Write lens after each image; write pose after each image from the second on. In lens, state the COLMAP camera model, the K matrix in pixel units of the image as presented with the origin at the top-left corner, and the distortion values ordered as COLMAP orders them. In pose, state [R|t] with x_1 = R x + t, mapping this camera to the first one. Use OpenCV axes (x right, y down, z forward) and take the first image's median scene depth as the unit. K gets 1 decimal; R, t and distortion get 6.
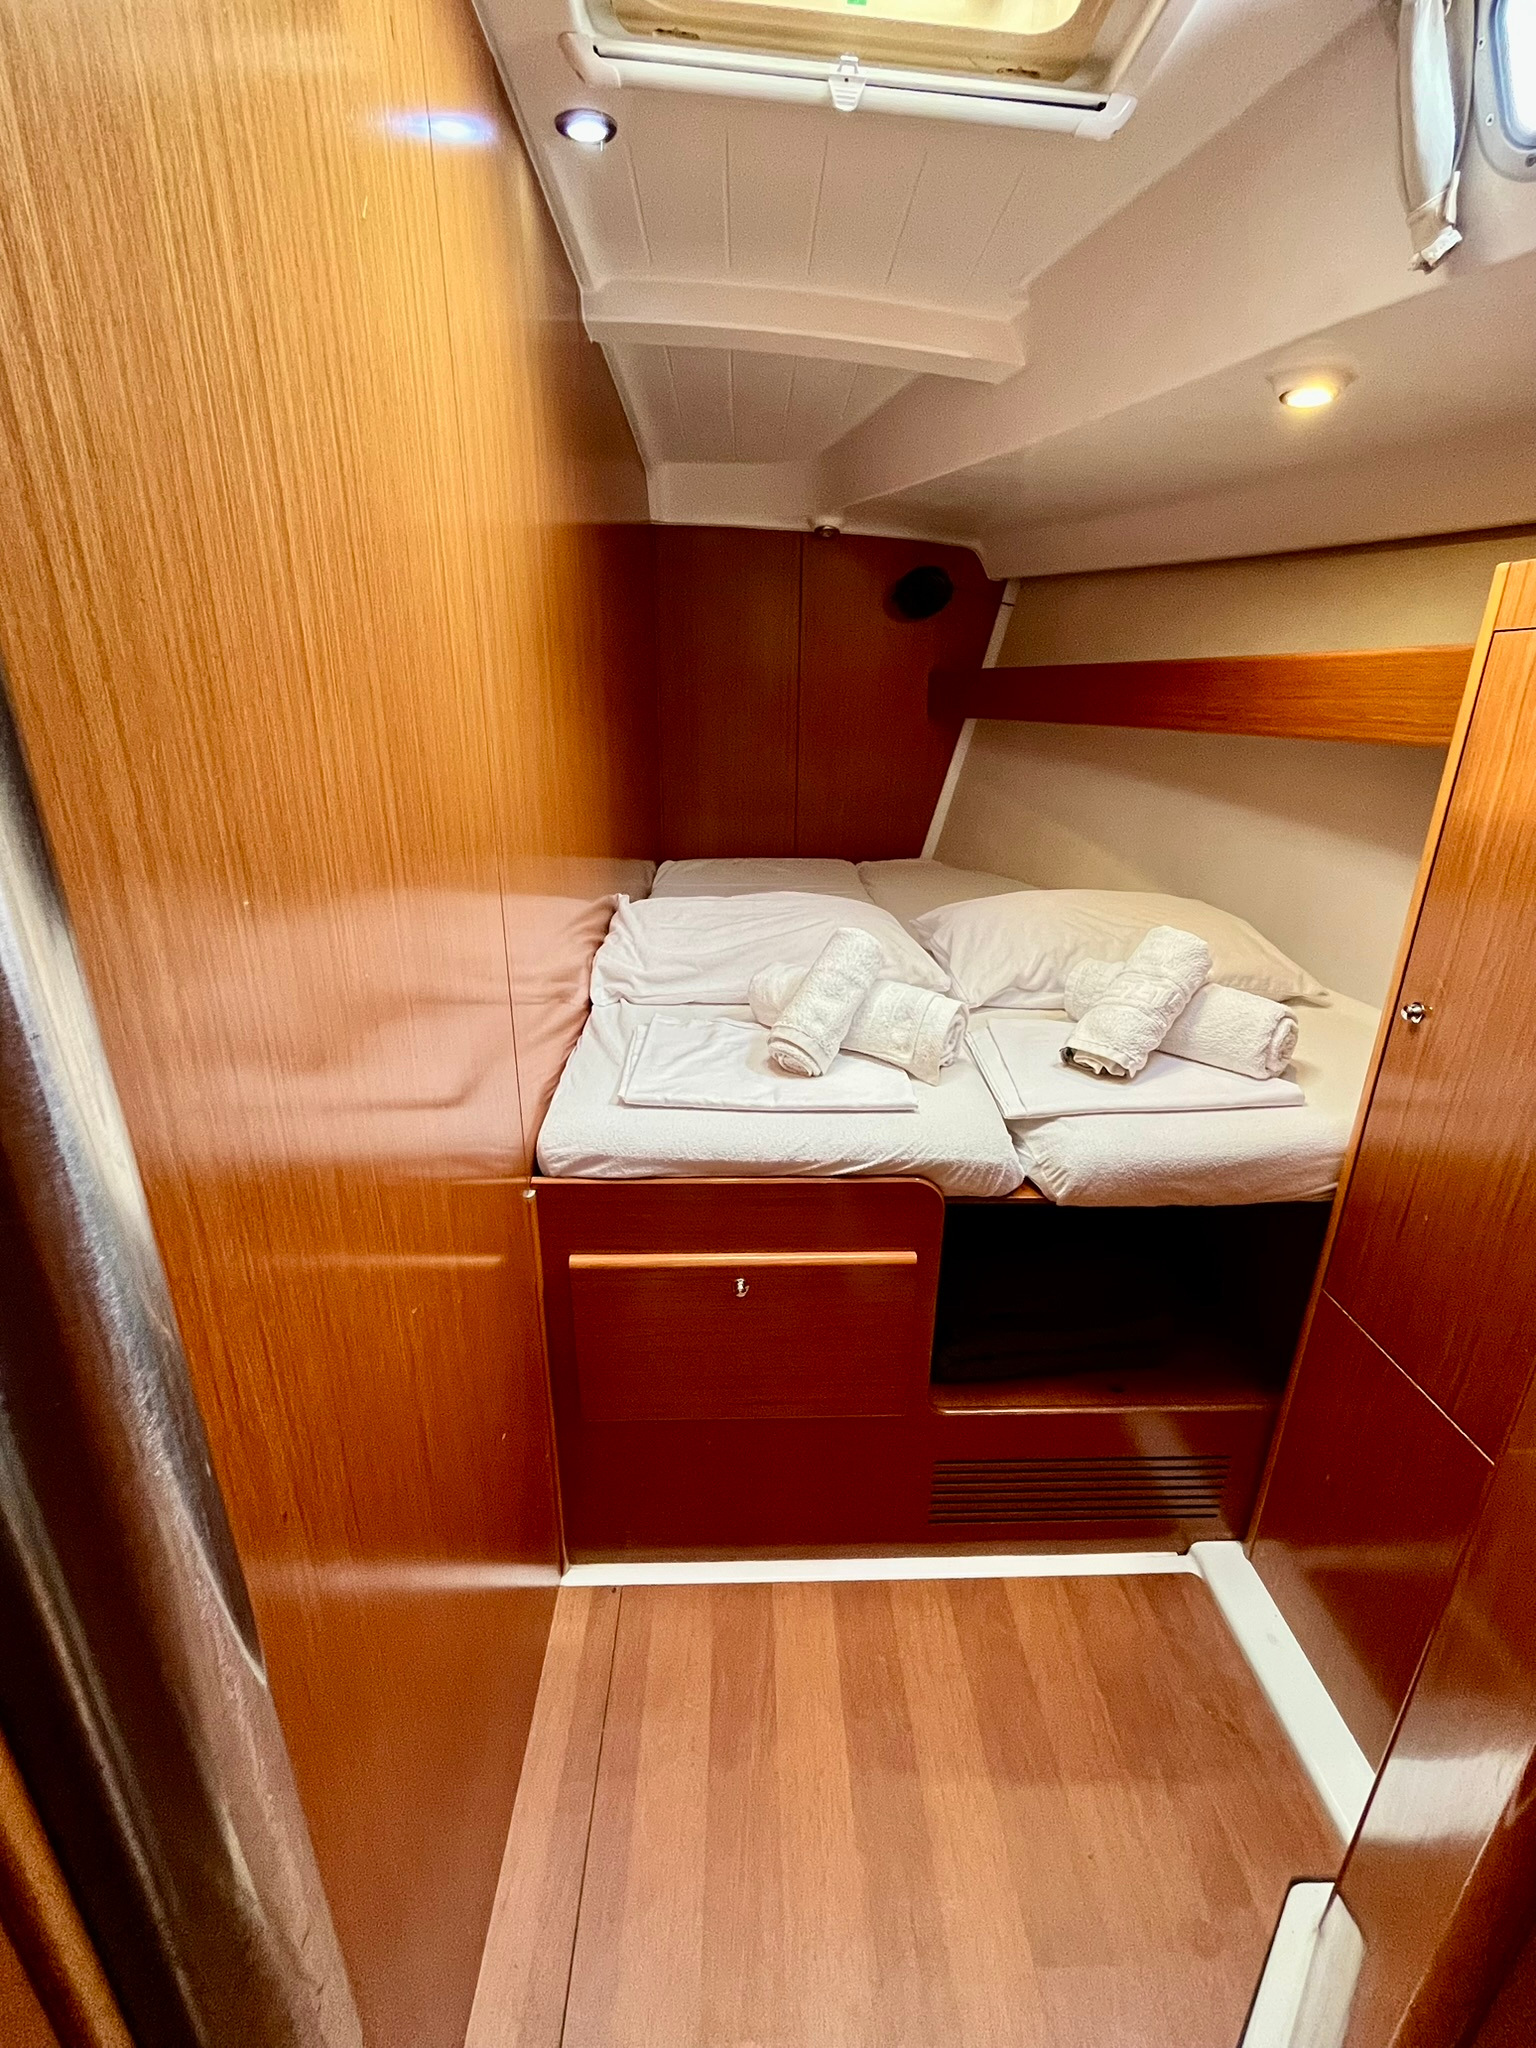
lens RADIAL K [[844.2, 0, 768.0], [0, 844.2, 1024.0], [0, 0, 1]] dist [0.003963, 0.000186]
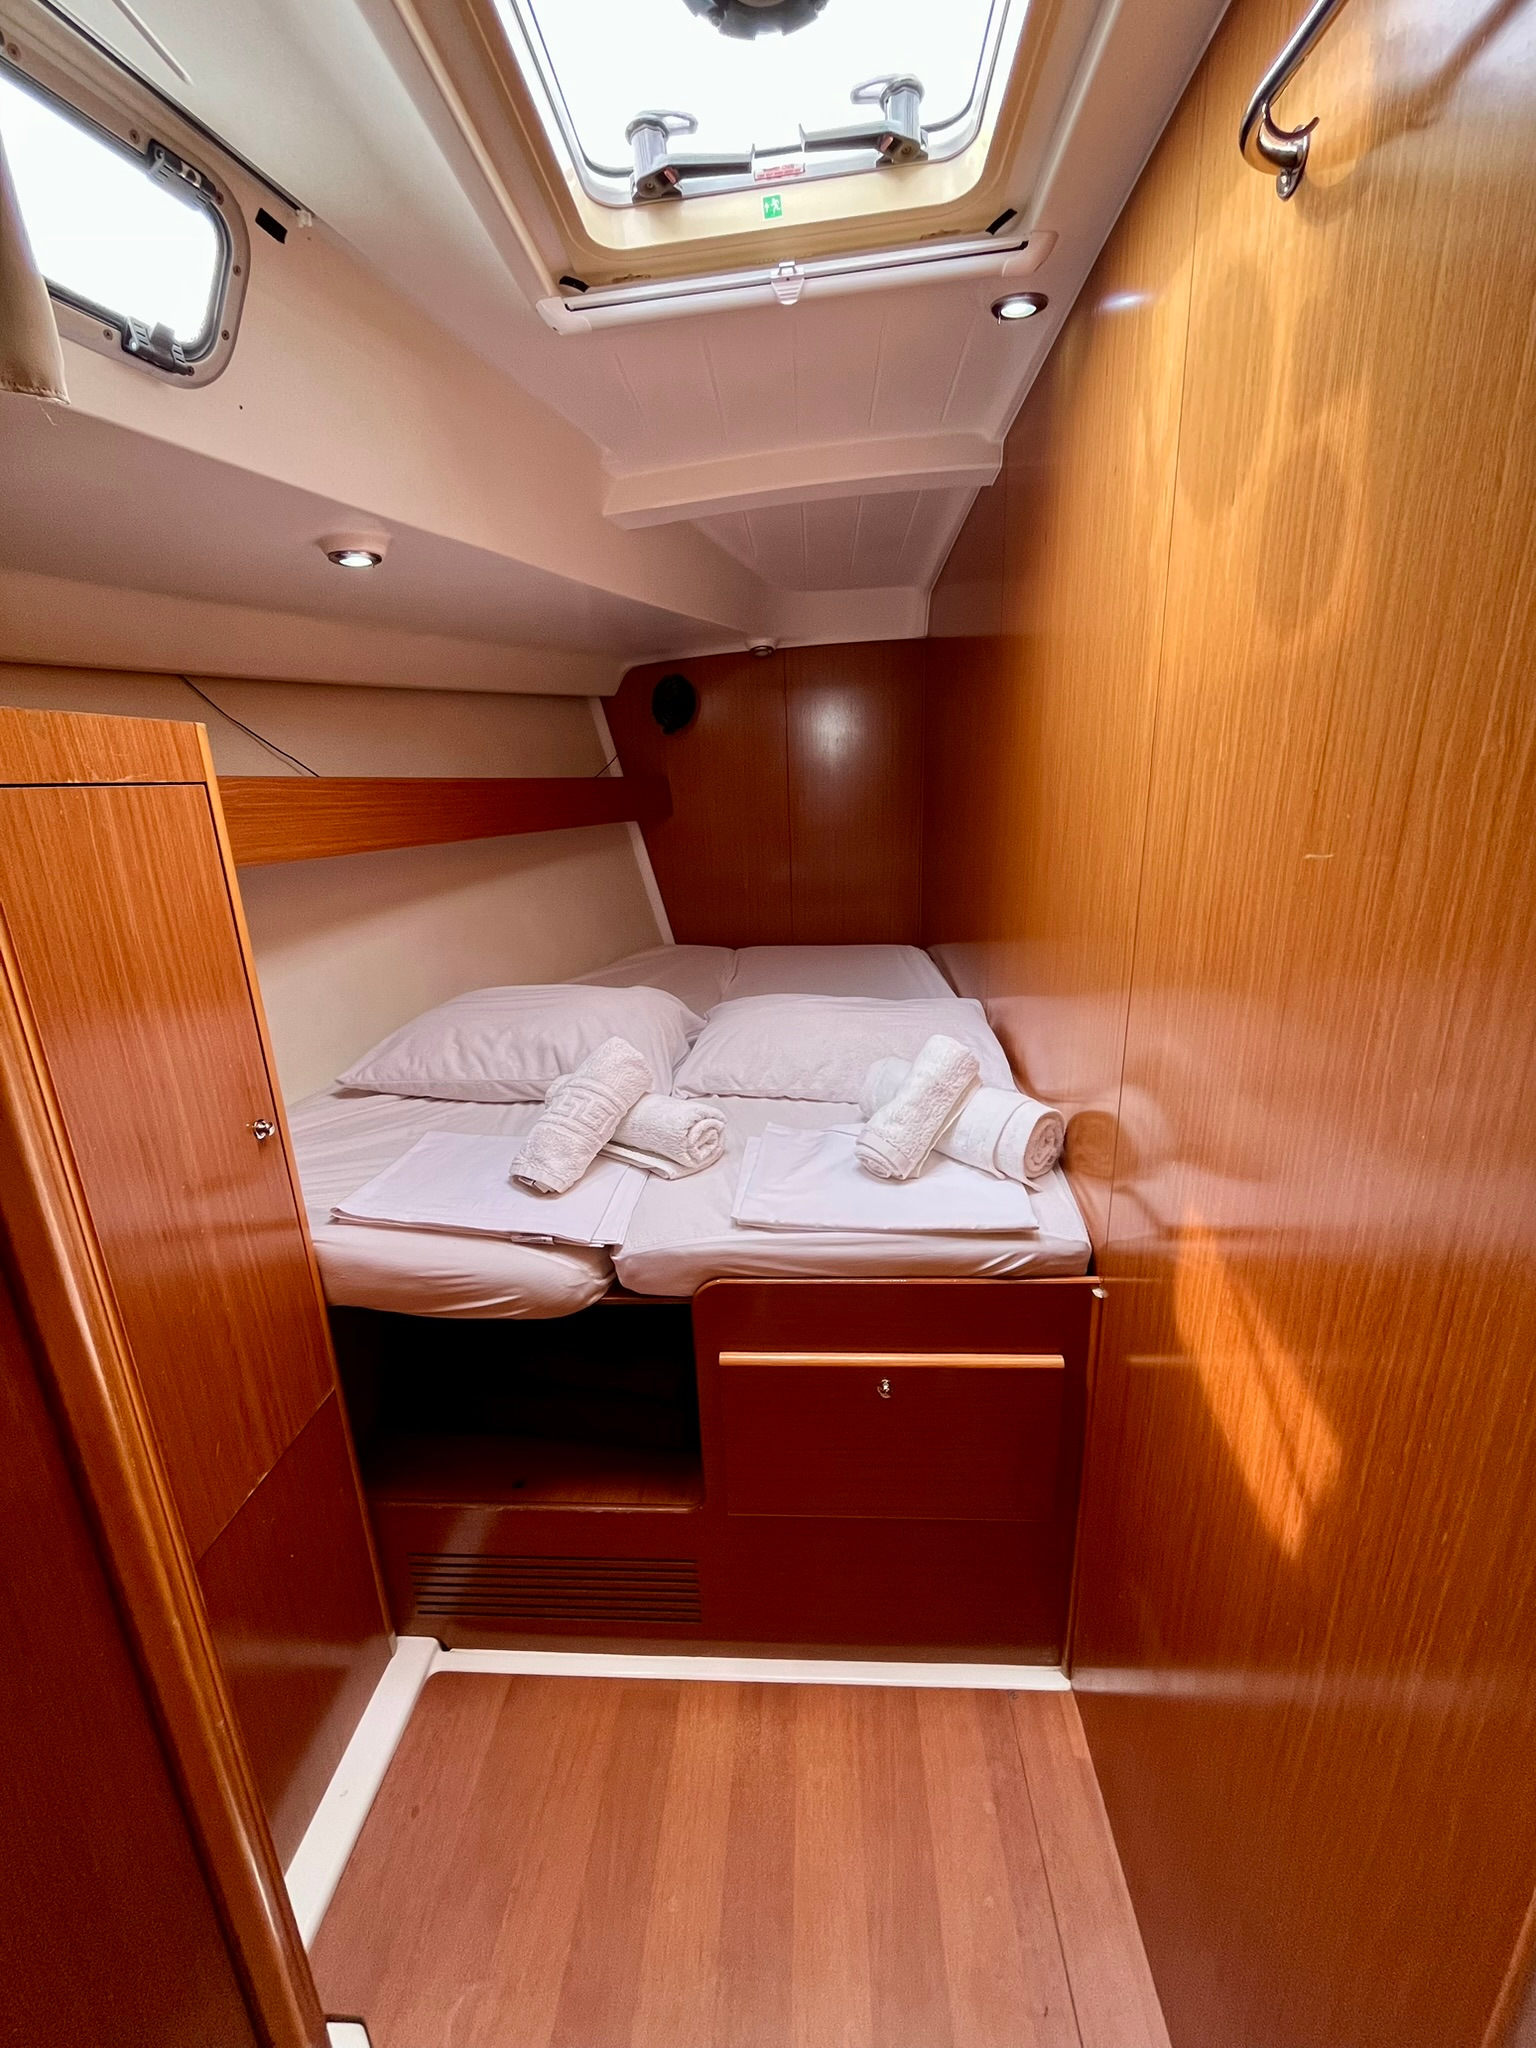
lens RADIAL K [[812.1, 0, 764.8], [0, 812.1, 1076.7], [0, 0, 1]] dist [-0.001111, -0.000118]
pose [[0.989346, -0.026363, -0.143178, 0.251302], [0.017124, 0.997713, -0.065385, 0.002134], [0.144574, 0.062237, 0.987535, 0.010996]]
